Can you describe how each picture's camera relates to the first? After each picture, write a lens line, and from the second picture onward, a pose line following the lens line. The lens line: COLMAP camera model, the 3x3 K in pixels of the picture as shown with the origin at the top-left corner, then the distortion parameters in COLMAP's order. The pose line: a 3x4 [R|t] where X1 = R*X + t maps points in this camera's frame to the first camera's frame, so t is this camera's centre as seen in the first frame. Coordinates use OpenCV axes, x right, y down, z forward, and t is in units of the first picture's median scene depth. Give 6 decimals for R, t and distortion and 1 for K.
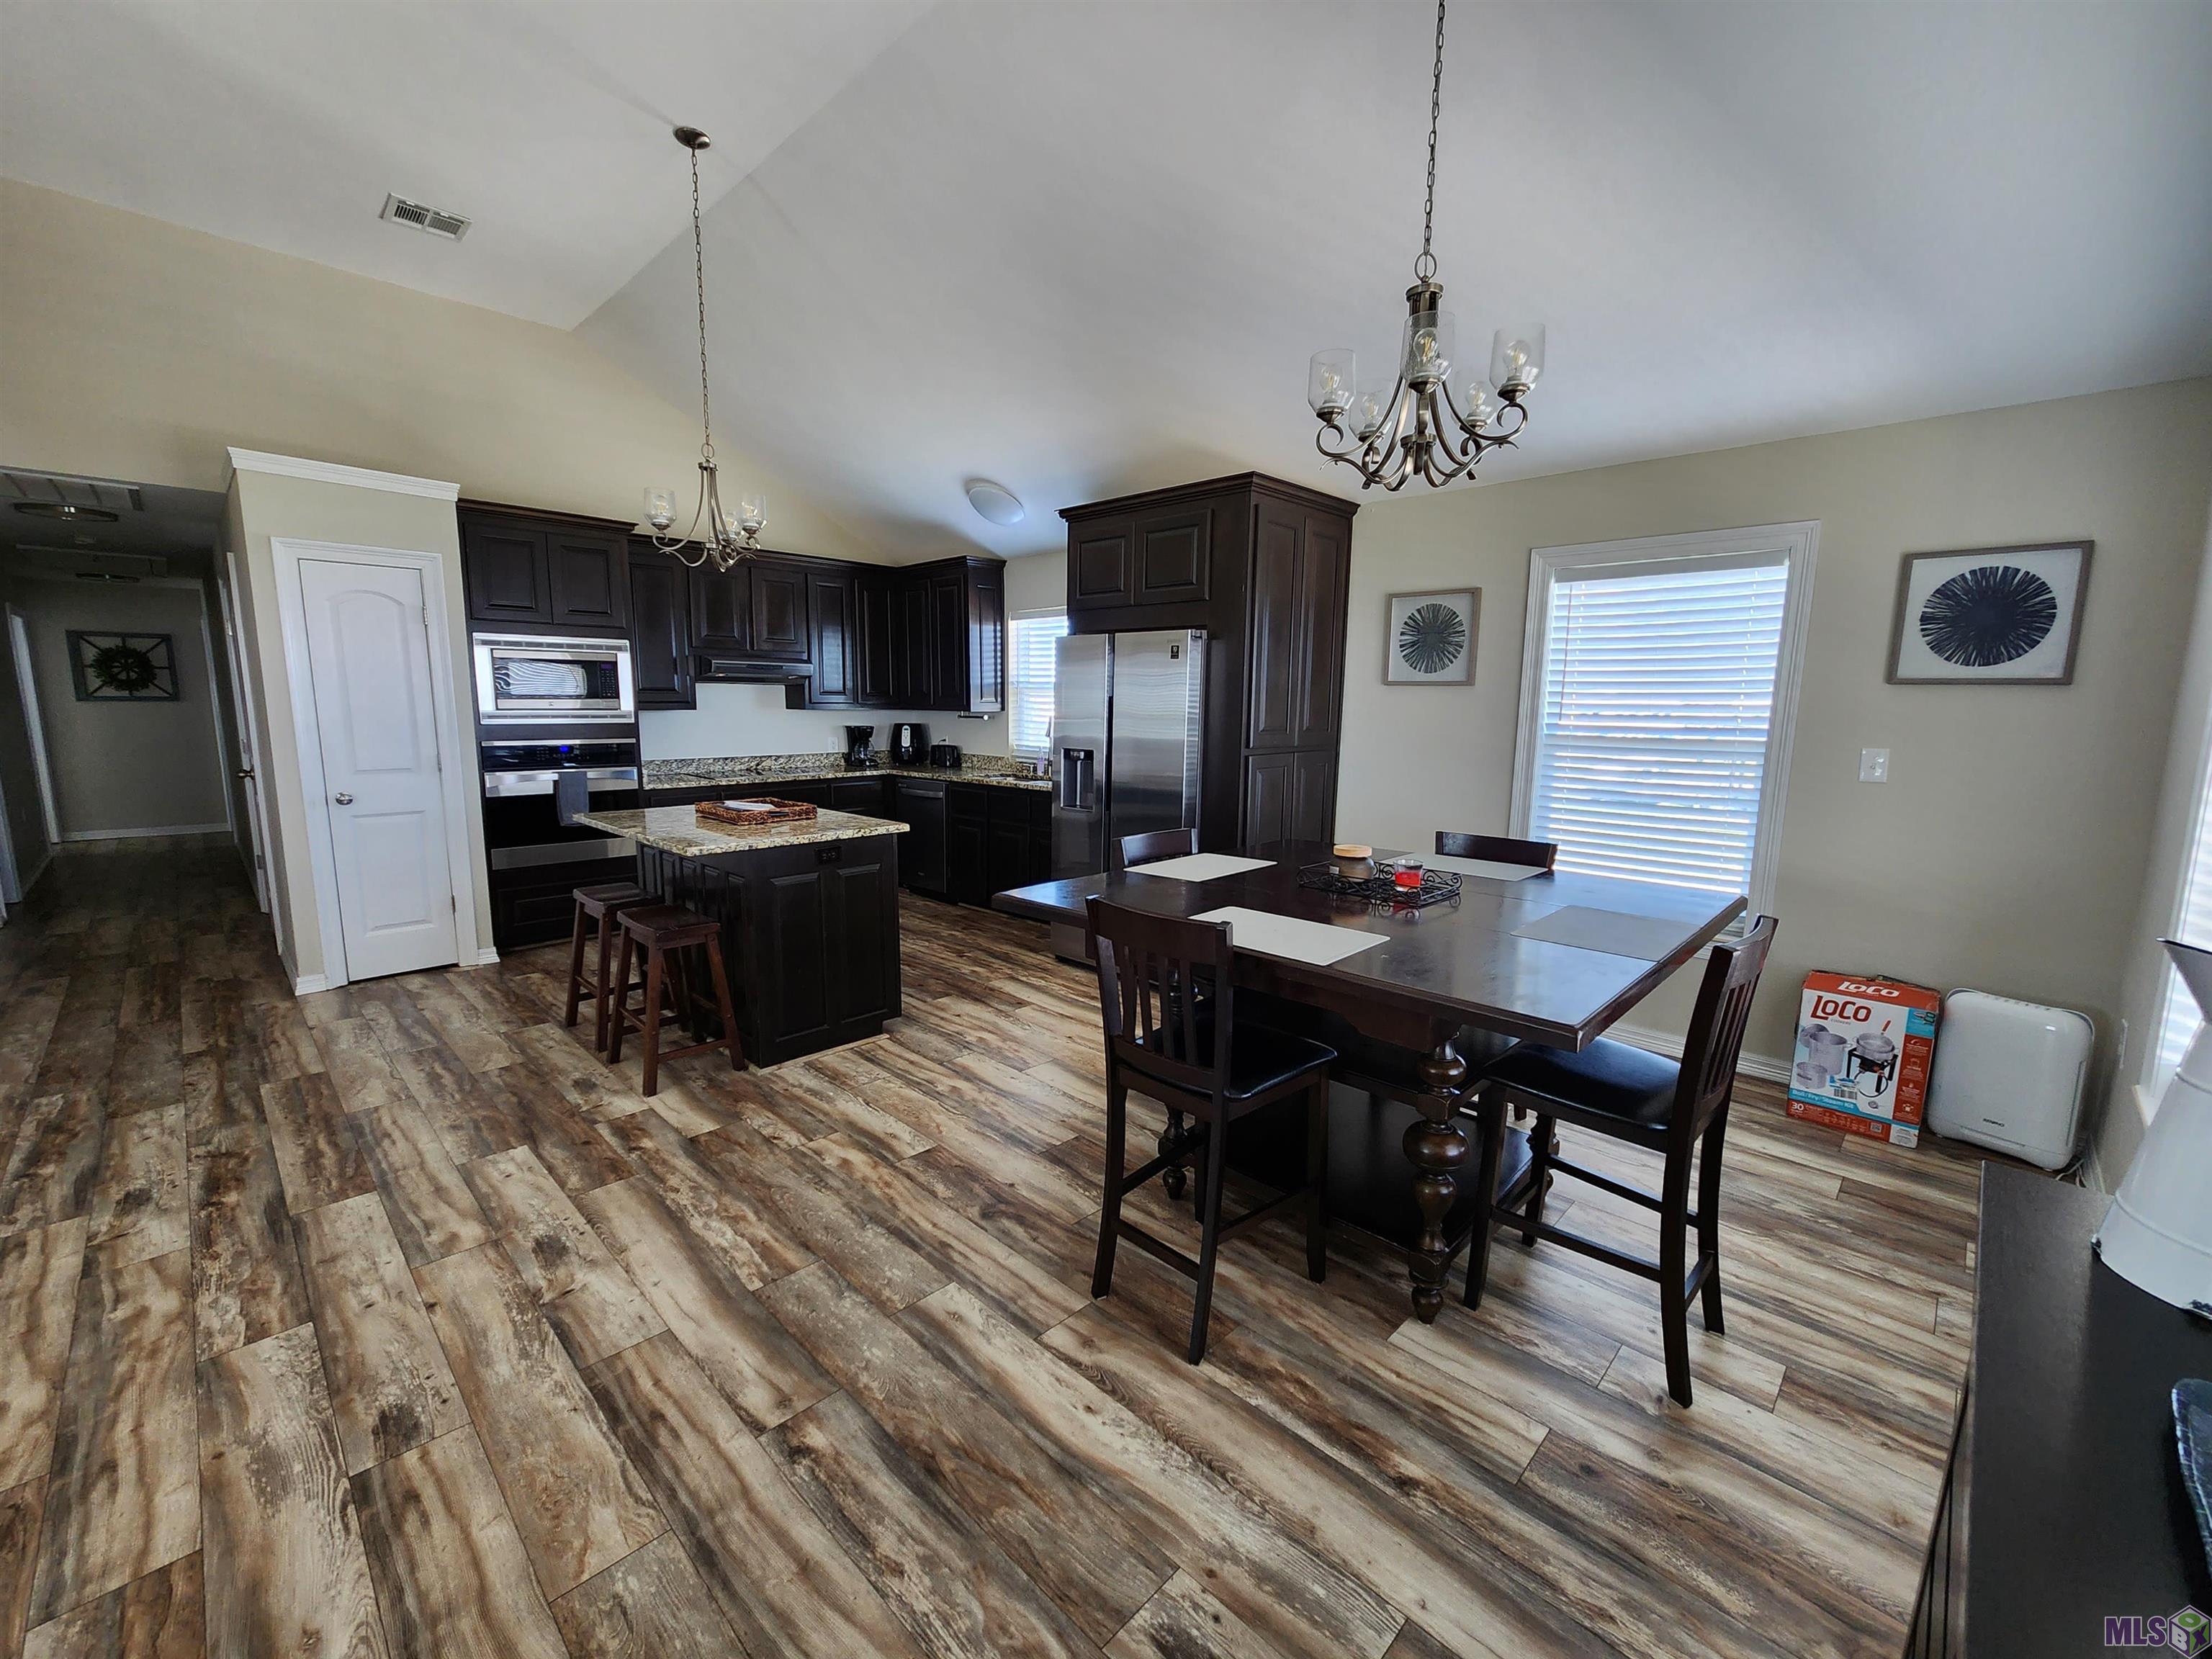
lens RADIAL K [[899.4, 0, 1103.1], [0, 899.4, 832.2], [0, 0, 1]] dist [-0.001676, 0.000716]
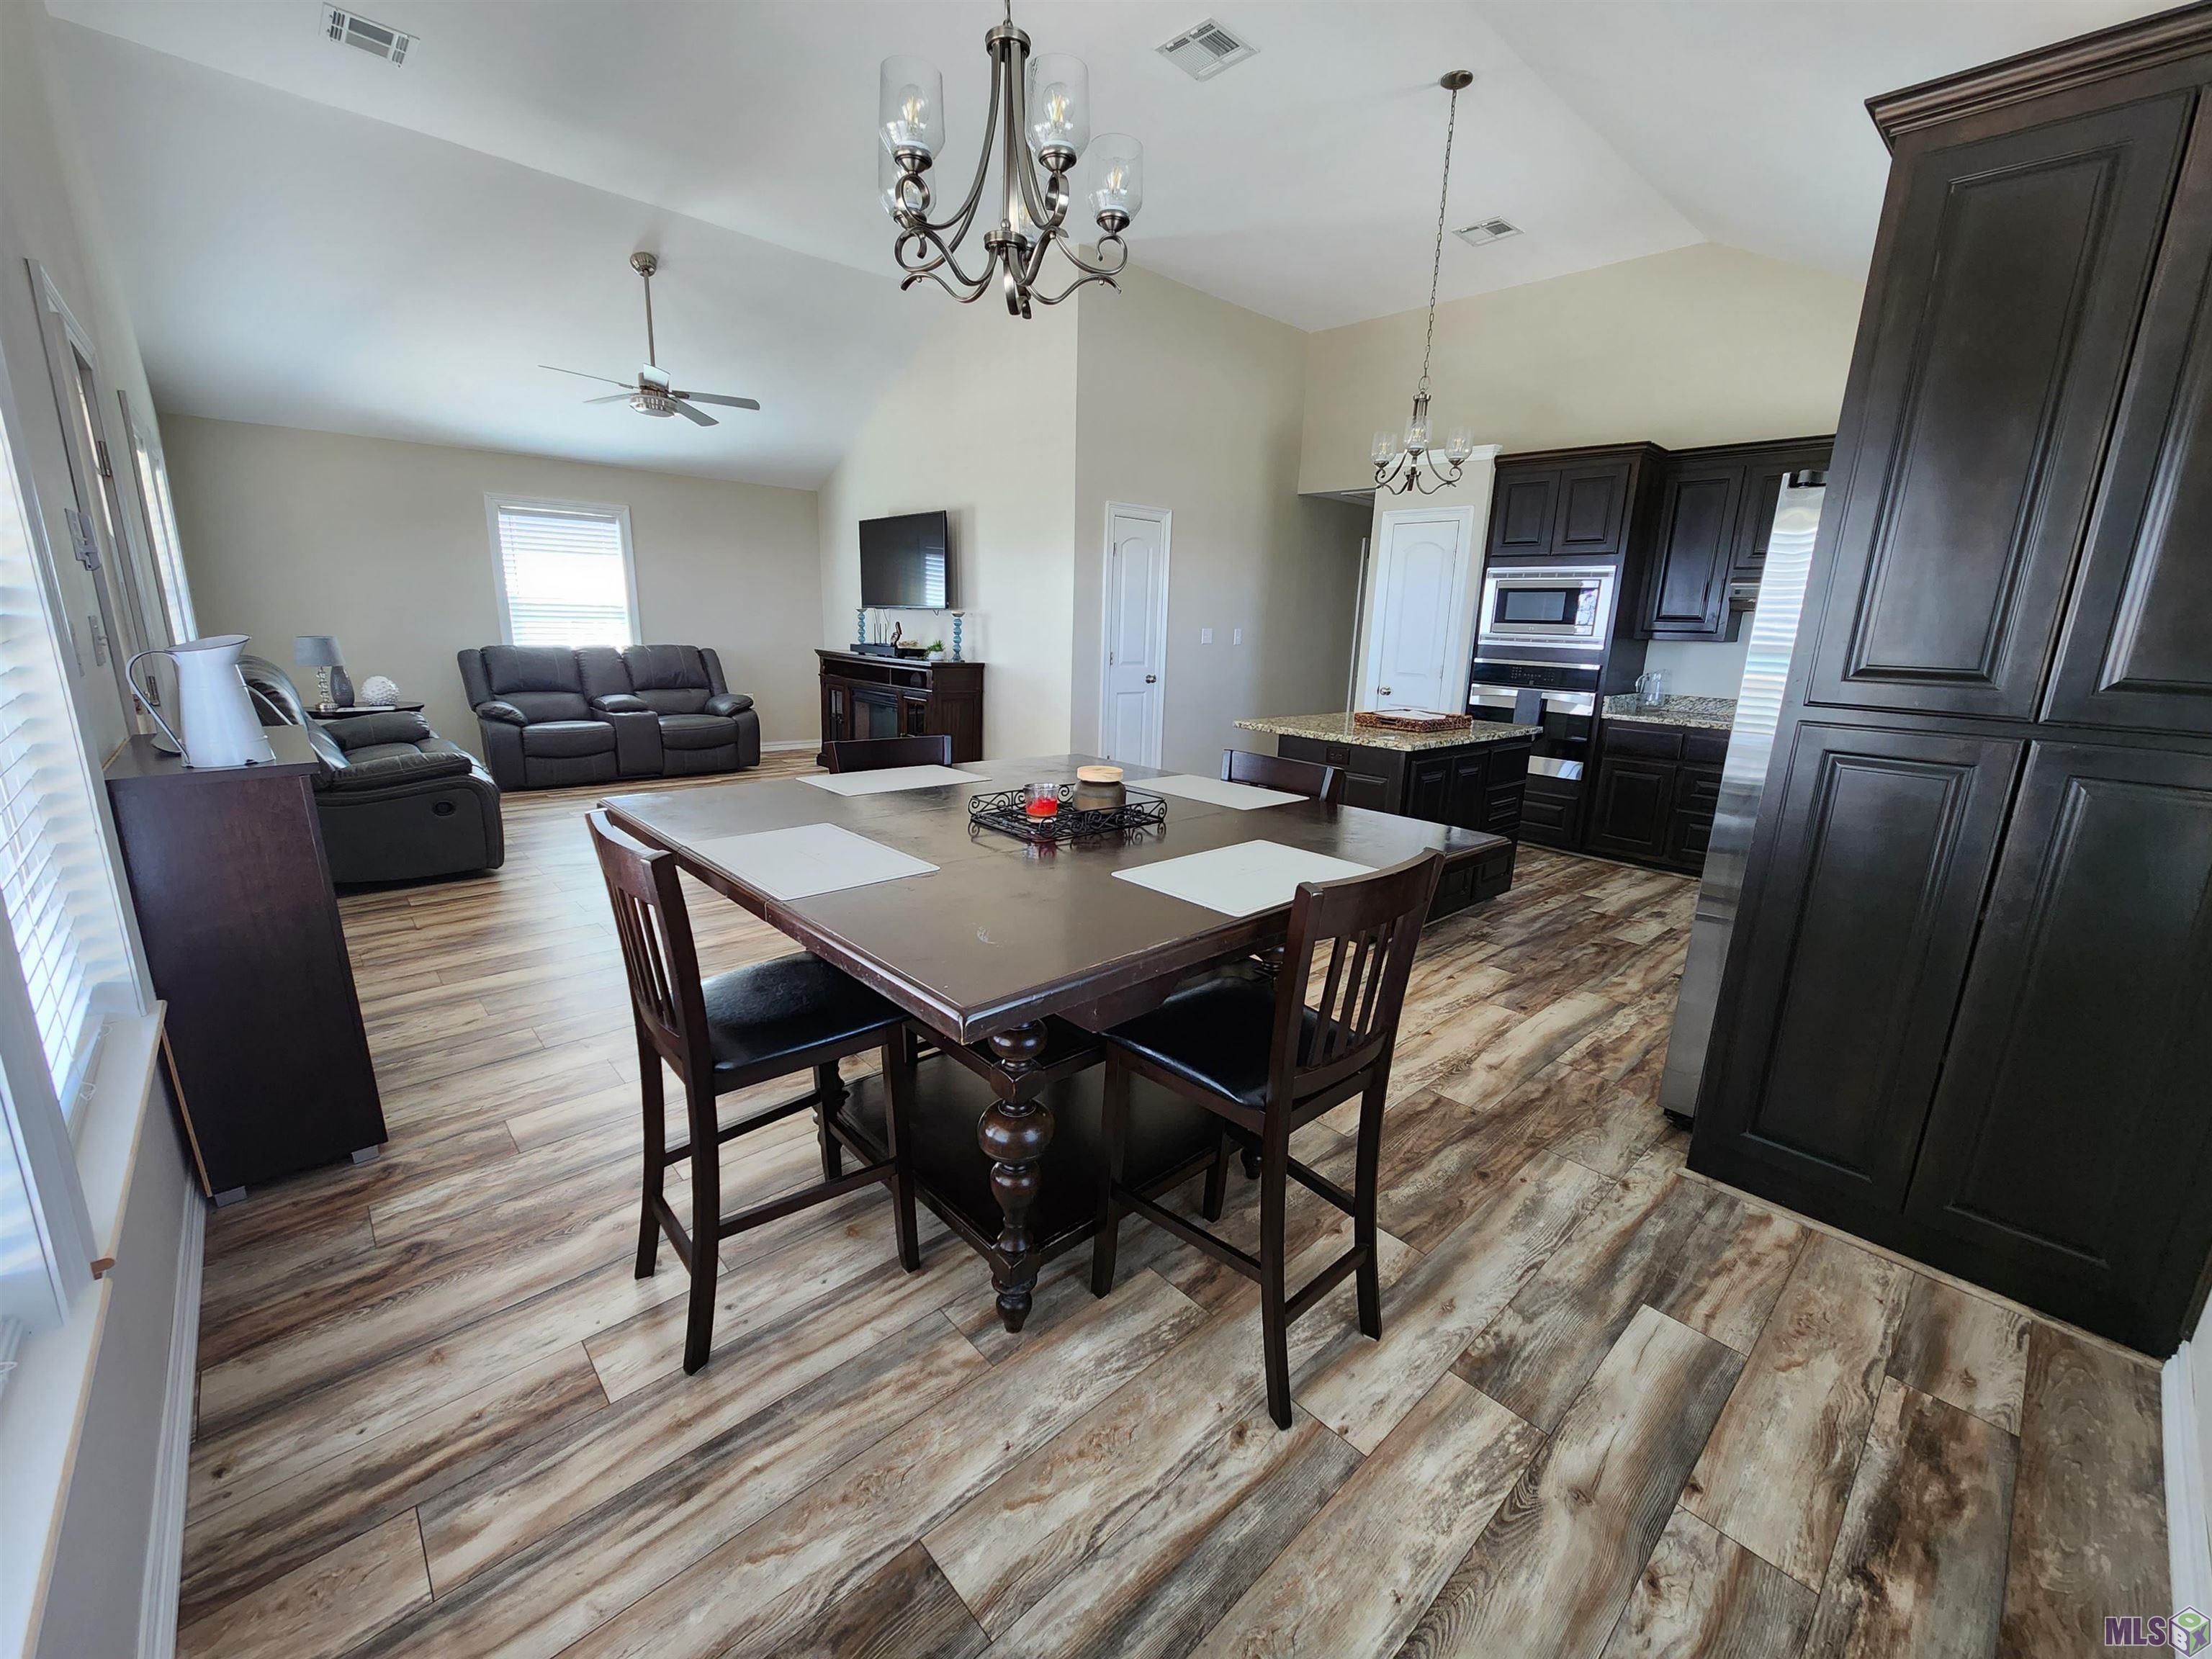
lens RADIAL K [[899.4, 0, 1103.1], [0, 899.4, 832.2], [0, 0, 1]] dist [-0.001676, 0.000716]
pose [[-0.055356, 0.217959, -0.974387, 0.656883], [-0.177683, 0.958156, 0.224422, -0.065872], [0.982530, 0.185556, -0.014312, 0.632472]]
